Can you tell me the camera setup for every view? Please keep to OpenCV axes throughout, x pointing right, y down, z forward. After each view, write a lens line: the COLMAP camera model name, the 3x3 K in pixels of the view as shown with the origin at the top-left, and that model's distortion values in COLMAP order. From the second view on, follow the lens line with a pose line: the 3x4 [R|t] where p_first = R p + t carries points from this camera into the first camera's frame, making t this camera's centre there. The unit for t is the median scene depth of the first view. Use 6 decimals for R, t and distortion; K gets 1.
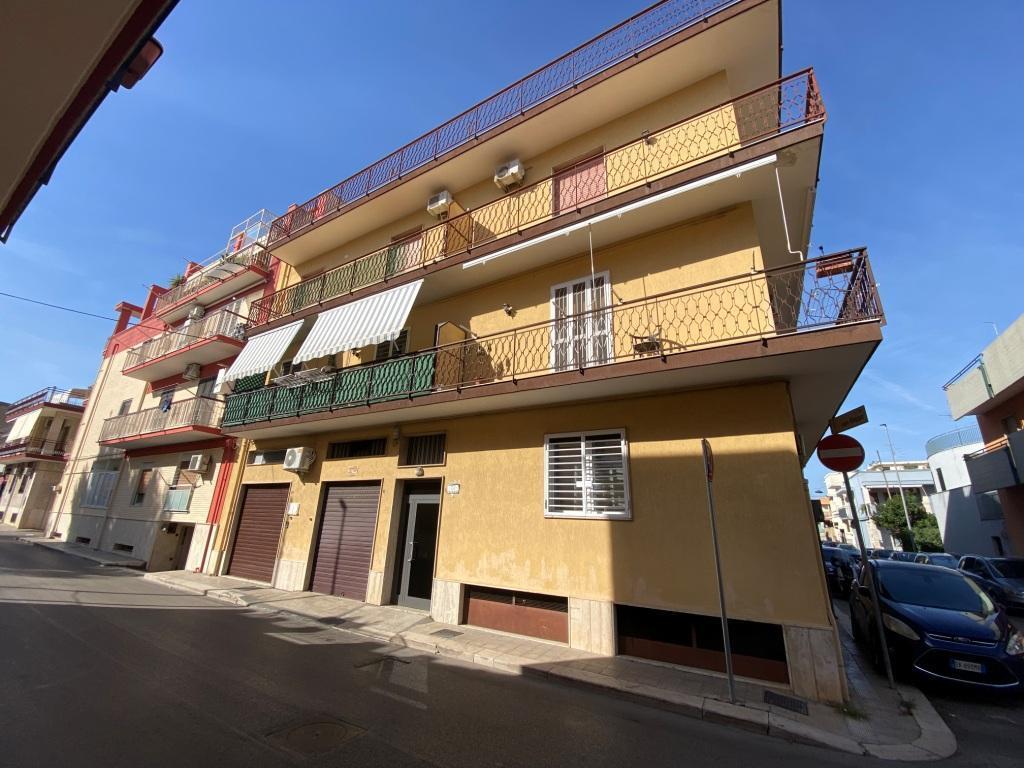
lens RADIAL K [[420.7, 0, 509.9], [0, 420.7, 383.2], [0, 0, 1]] dist [0.024100, -0.023320]
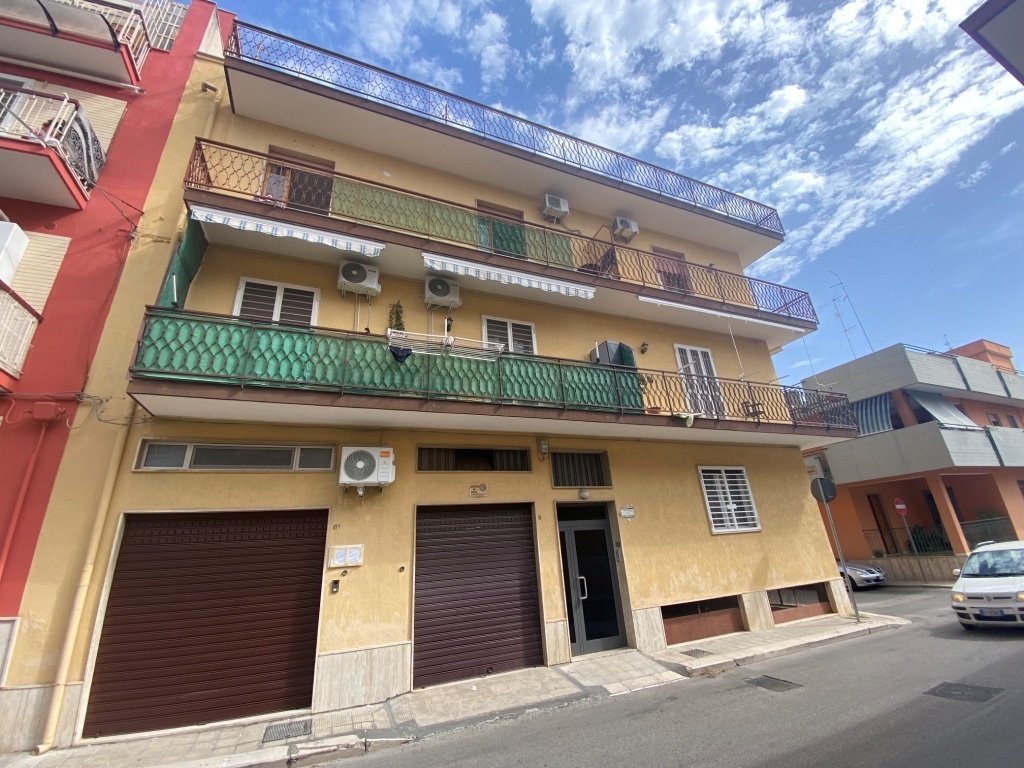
lens RADIAL K [[420.7, 0, 509.9], [0, 420.7, 383.2], [0, 0, 1]] dist [0.024100, -0.023320]
pose [[0.582058, 0.223251, 0.781900, -1.117624], [-0.178683, 0.973185, -0.144853, 0.146554], [-0.793272, -0.055400, 0.606341, 0.629330]]
